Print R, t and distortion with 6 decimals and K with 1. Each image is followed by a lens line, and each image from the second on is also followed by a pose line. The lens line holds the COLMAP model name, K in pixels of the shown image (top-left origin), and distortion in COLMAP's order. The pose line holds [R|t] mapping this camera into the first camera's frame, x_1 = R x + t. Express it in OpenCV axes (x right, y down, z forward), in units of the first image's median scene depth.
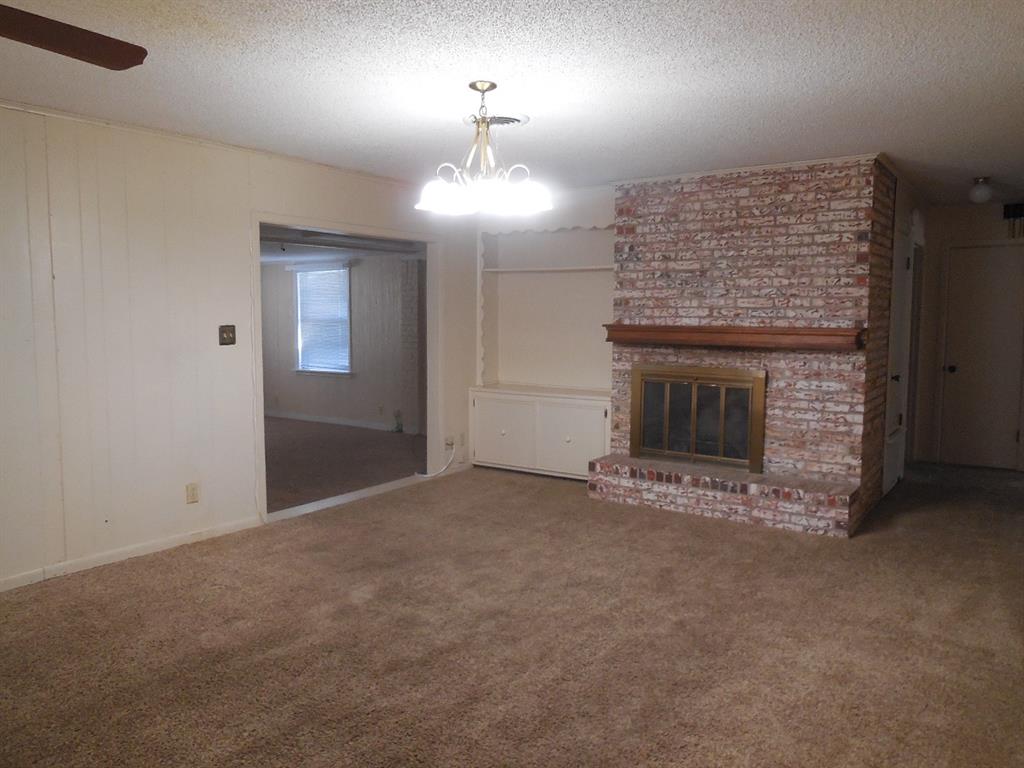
lens RADIAL K [[756.8, 0, 506.3], [0, 756.8, 374.9], [0, 0, 1]] dist [-0.035110, 0.003938]
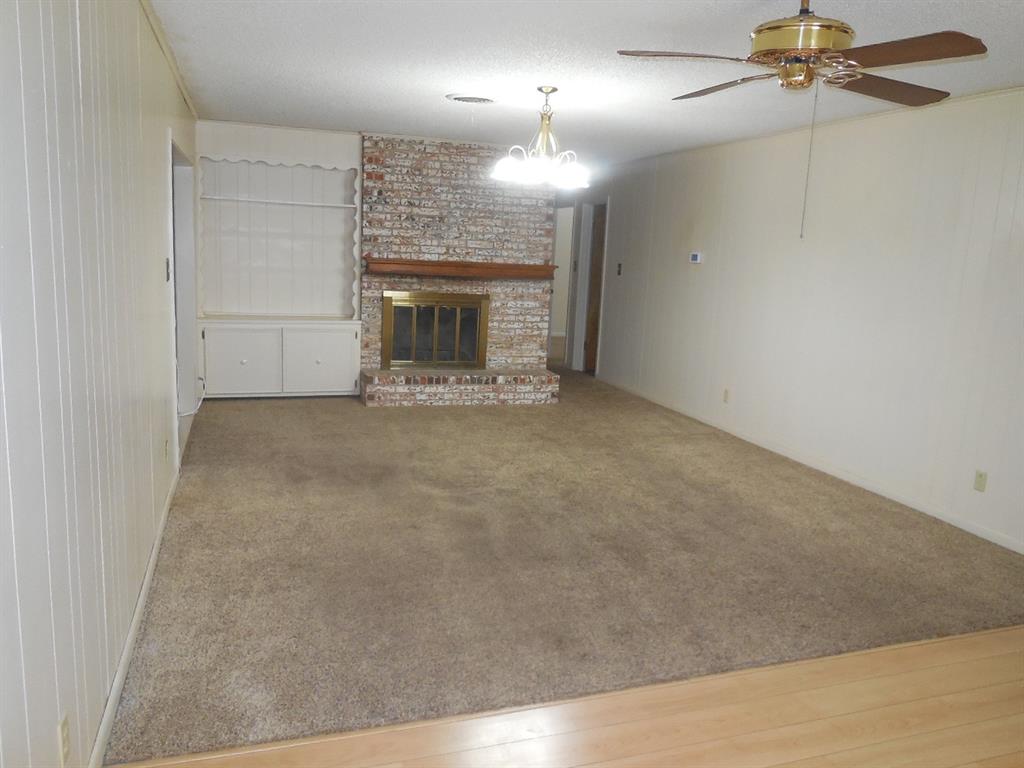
lens RADIAL K [[756.8, 0, 506.3], [0, 756.8, 374.9], [0, 0, 1]] dist [-0.035110, 0.003938]
pose [[0.603299, -0.108073, 0.790158, -0.729435], [0.022323, 0.992676, 0.118728, -0.023034], [-0.797202, -0.053990, 0.601293, 0.132047]]
